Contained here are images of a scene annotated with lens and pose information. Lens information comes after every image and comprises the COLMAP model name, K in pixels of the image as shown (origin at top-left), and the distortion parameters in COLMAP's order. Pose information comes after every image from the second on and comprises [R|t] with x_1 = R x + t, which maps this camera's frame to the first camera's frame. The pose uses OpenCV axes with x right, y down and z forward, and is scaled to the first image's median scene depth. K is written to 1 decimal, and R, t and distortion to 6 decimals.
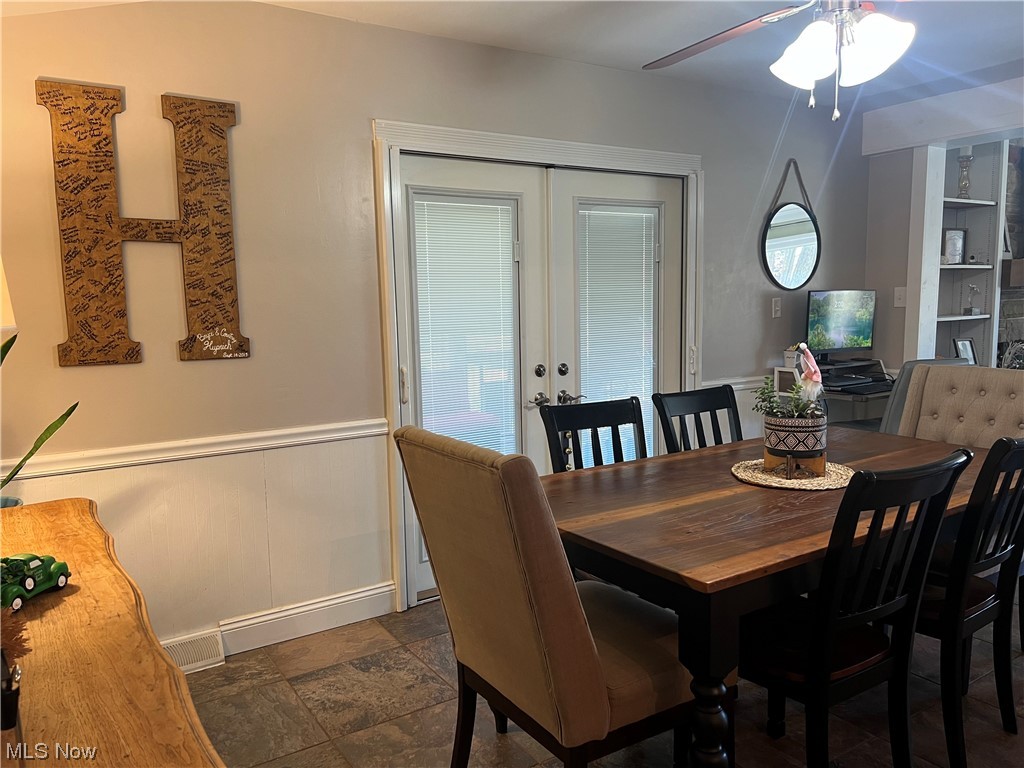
lens RADIAL K [[773.0, 0, 509.9], [0, 773.0, 385.7], [0, 0, 1]] dist [0.049892, -0.048206]
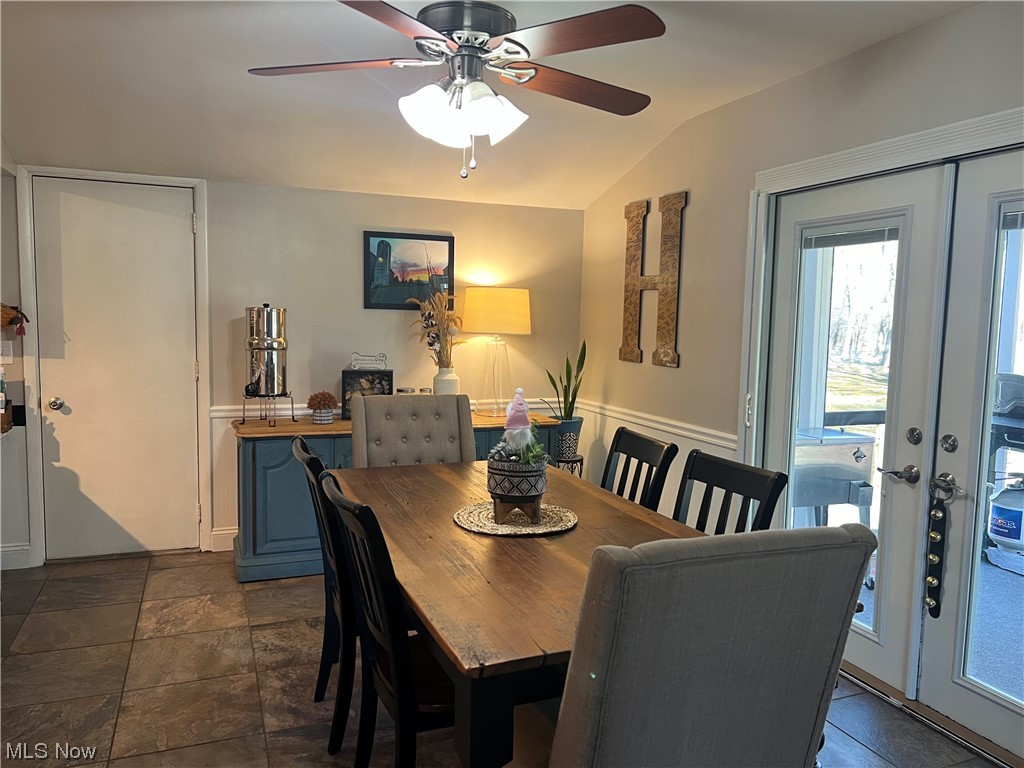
lens RADIAL K [[773.0, 0, 509.7], [0, 773.0, 382.0], [0, 0, 1]] dist [0.049892, -0.048206]
pose [[-0.201933, 0.106346, -0.973609, 1.192674], [-0.117854, 0.984225, 0.131949, -0.174463], [0.972283, 0.141389, -0.186214, 1.048299]]
